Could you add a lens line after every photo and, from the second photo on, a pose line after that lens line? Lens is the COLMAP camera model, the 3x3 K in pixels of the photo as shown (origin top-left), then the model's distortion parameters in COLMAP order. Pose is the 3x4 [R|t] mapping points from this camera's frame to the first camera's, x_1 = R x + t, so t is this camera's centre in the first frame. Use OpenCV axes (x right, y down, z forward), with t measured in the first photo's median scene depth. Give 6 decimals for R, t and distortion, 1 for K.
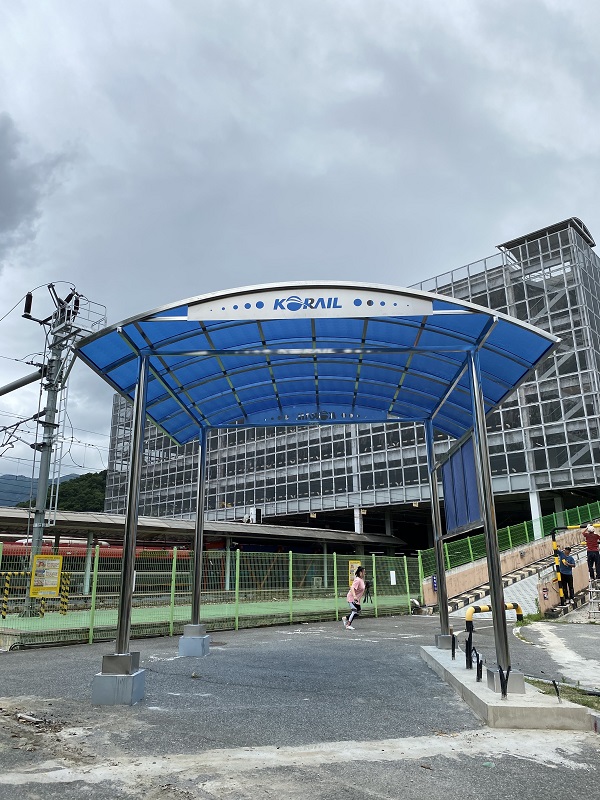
lens RADIAL K [[609.4, 0, 299.9], [0, 609.4, 389.3], [0, 0, 1]] dist [0.037156, -0.010023]
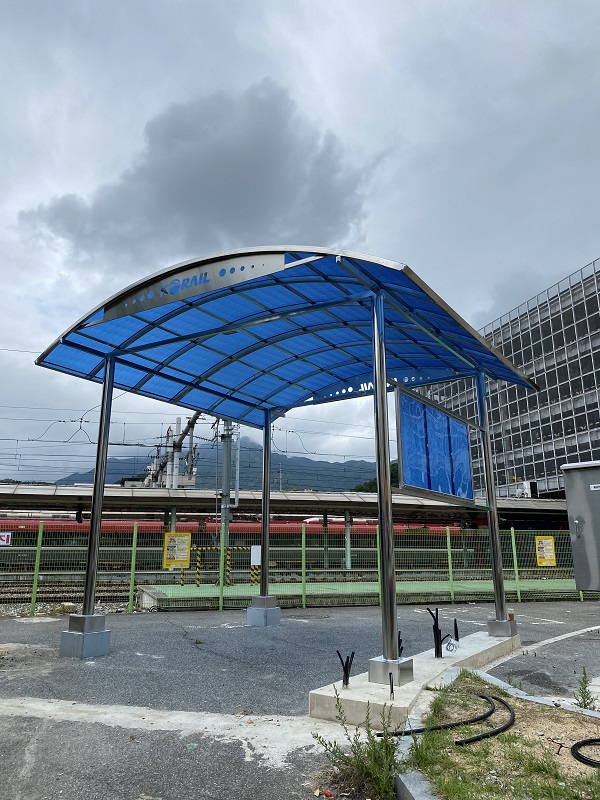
lens RADIAL K [[614.8, 0, 296.7], [0, 614.8, 391.4], [0, 0, 1]] dist [0.025123, -0.006646]
pose [[0.859302, -0.122804, -0.496507, 0.103497], [0.141943, 0.989875, 0.000829, 0.009452], [0.491378, -0.071188, 0.868032, 0.030855]]
